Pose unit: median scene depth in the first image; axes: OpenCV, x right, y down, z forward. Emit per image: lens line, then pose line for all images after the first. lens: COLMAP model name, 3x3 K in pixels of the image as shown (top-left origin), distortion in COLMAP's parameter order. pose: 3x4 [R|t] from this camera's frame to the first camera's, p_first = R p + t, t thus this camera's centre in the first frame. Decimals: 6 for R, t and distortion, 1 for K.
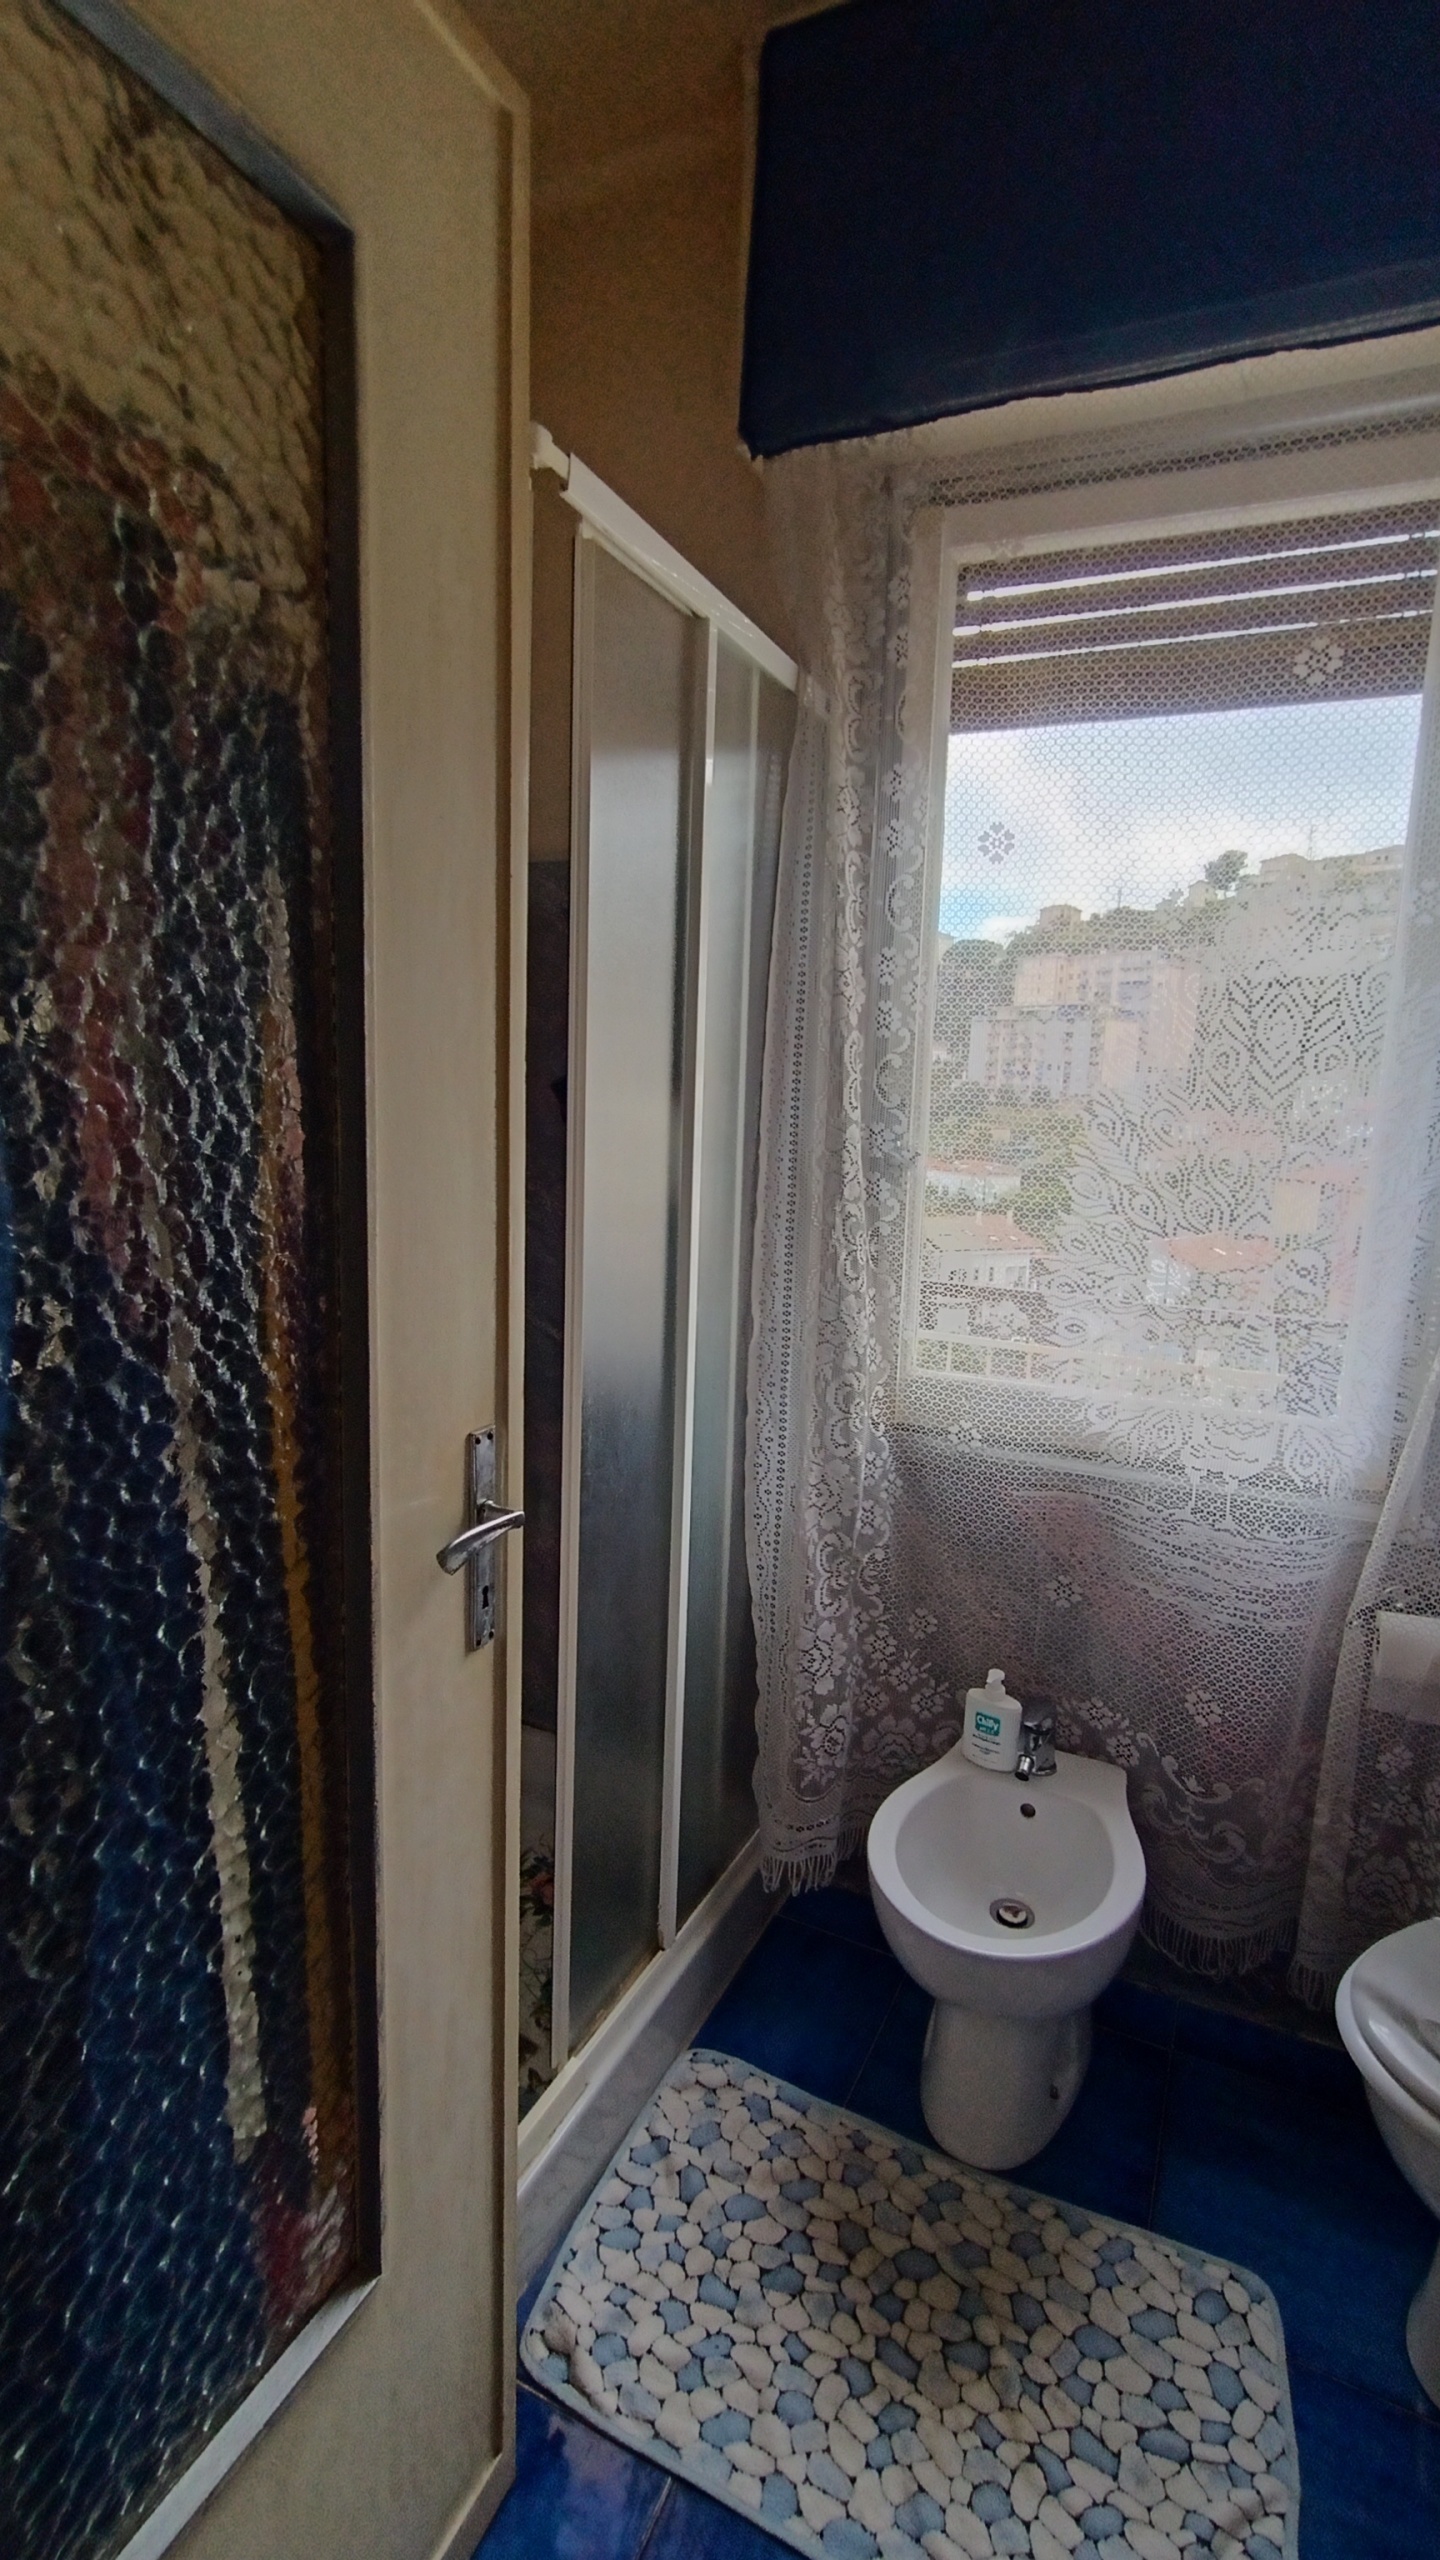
lens RADIAL K [[1161.7, 0, 733.4], [0, 1161.7, 1279.8], [0, 0, 1]] dist [-0.005760, 0.002813]
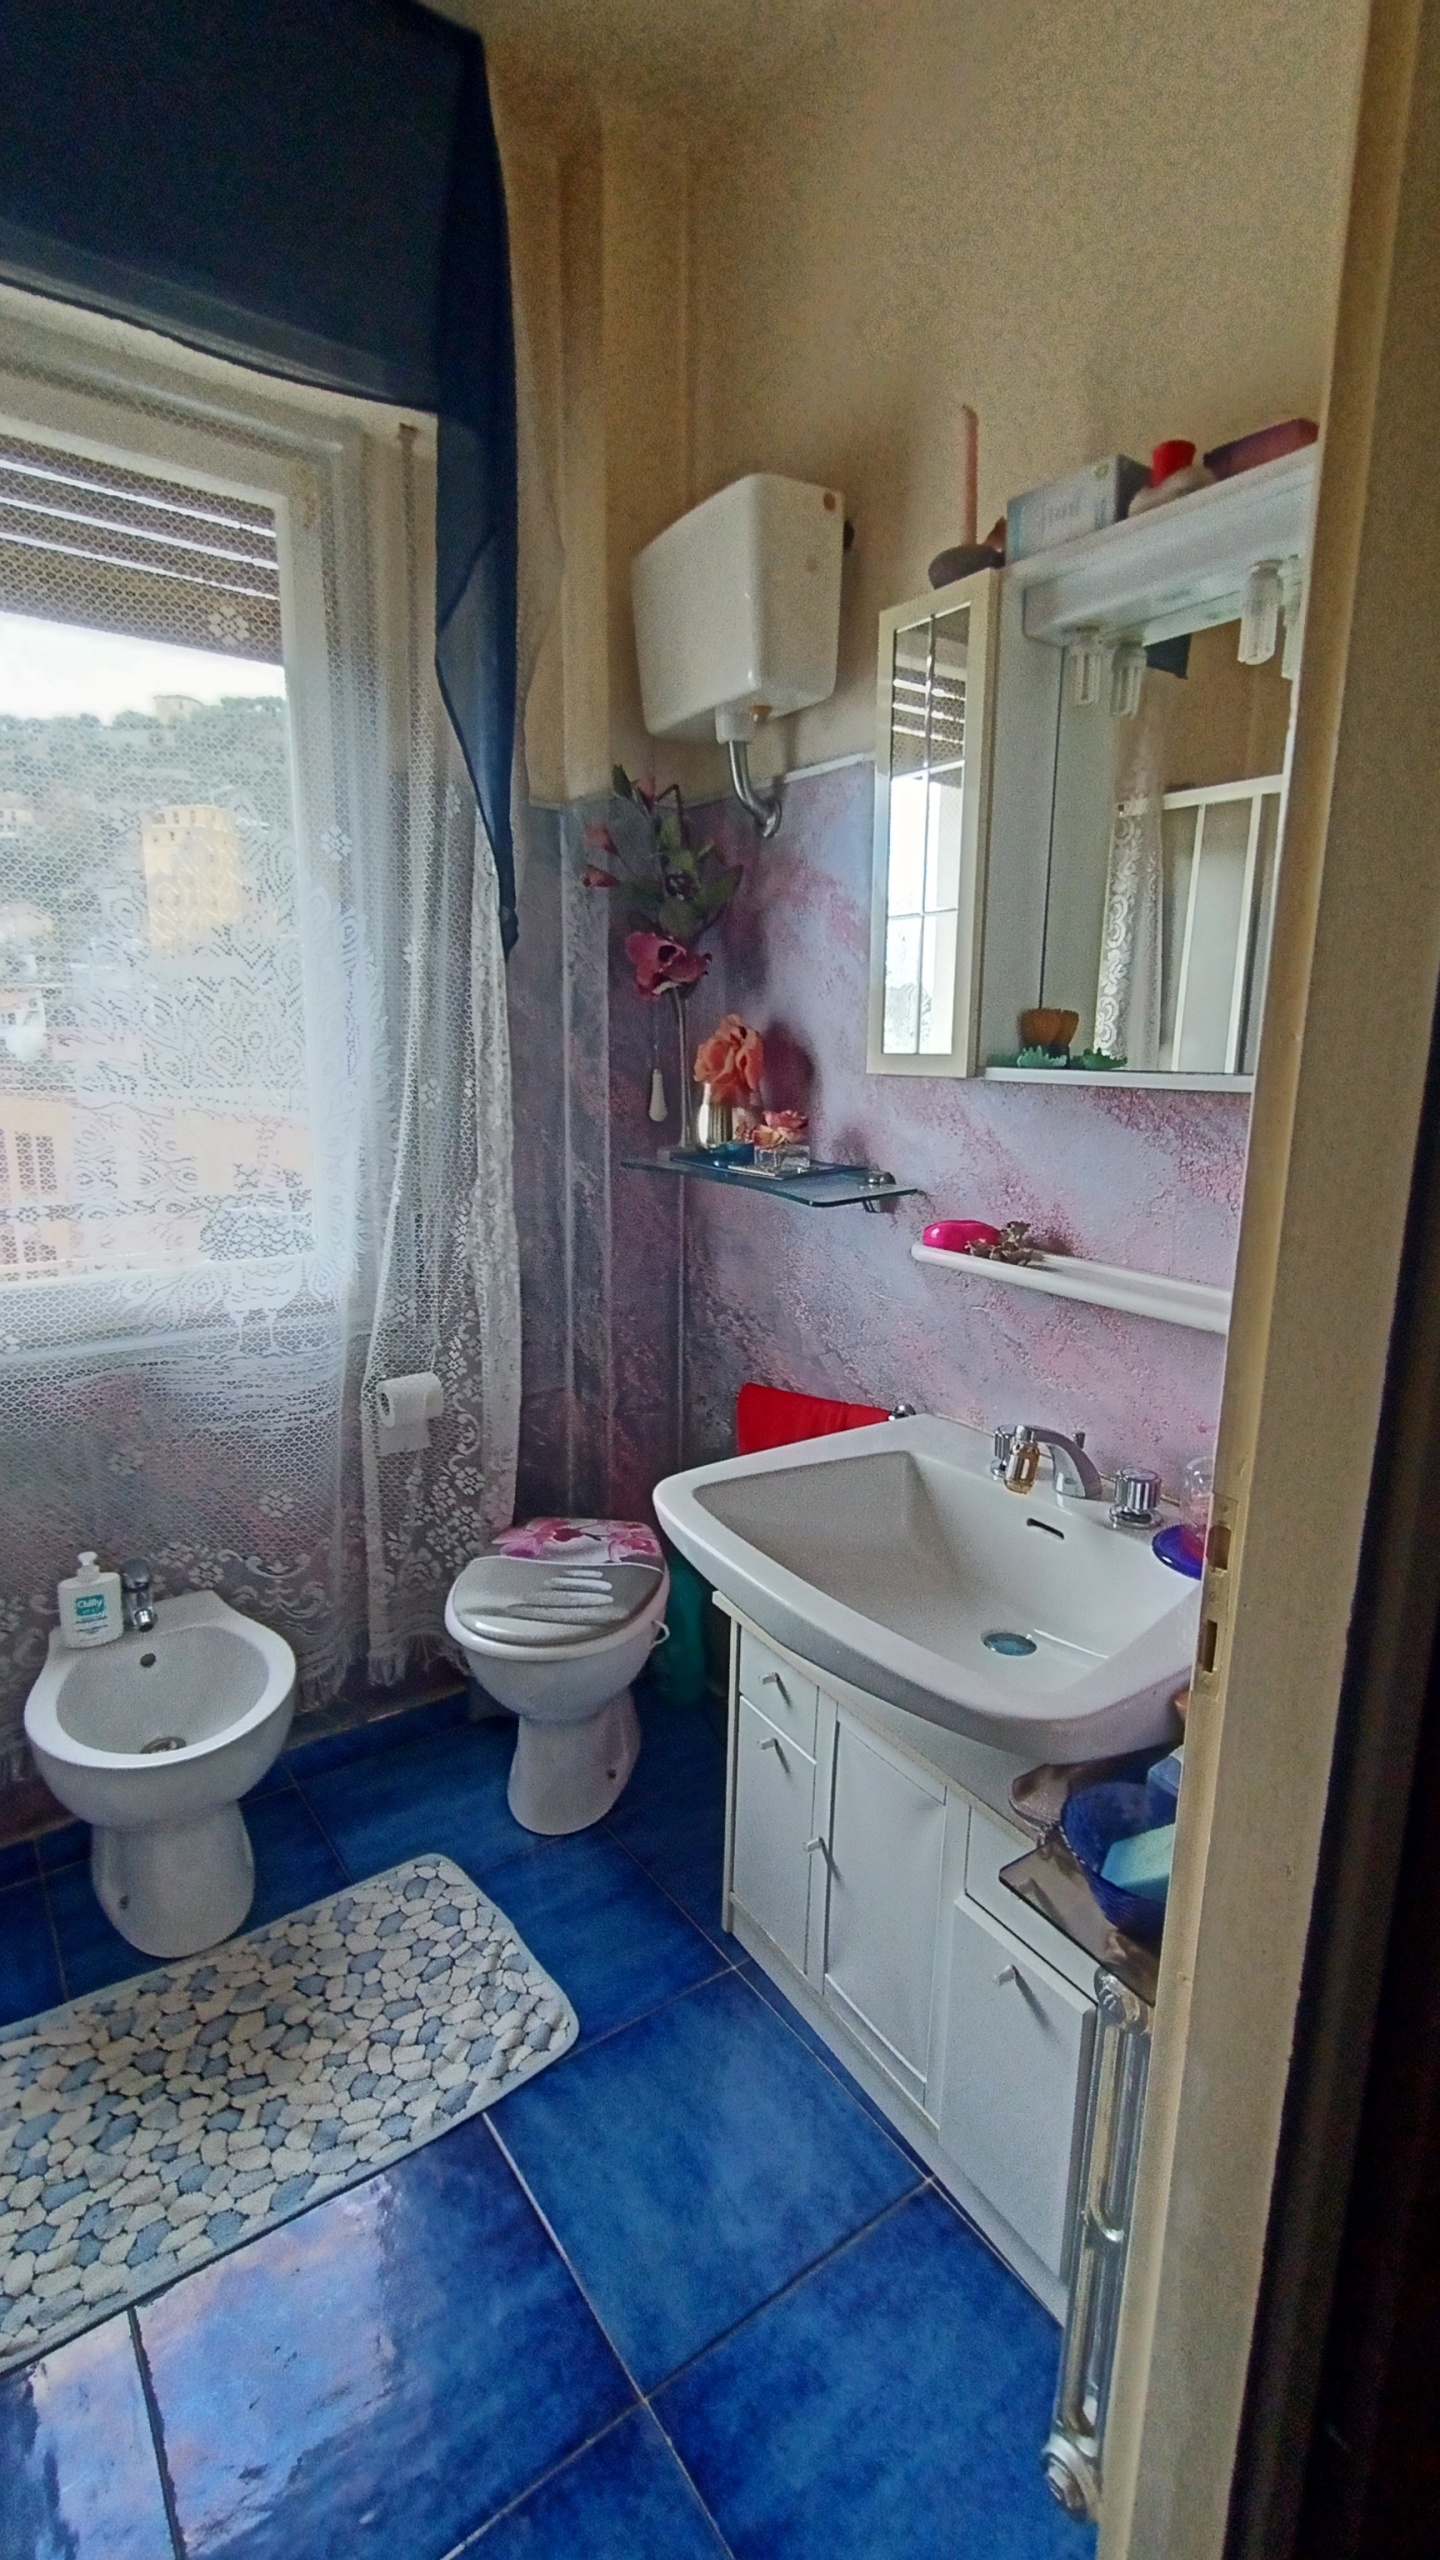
lens RADIAL K [[1131.1, 0, 720.0], [0, 1131.1, 1280.0], [0, 0, 1]] dist [-0.002062, 0.000966]
pose [[0.508753, -0.214086, 0.833869, -0.340804], [0.133632, 0.976485, 0.169170, 0.001138], [-0.850478, 0.025366, 0.525398, -0.029991]]
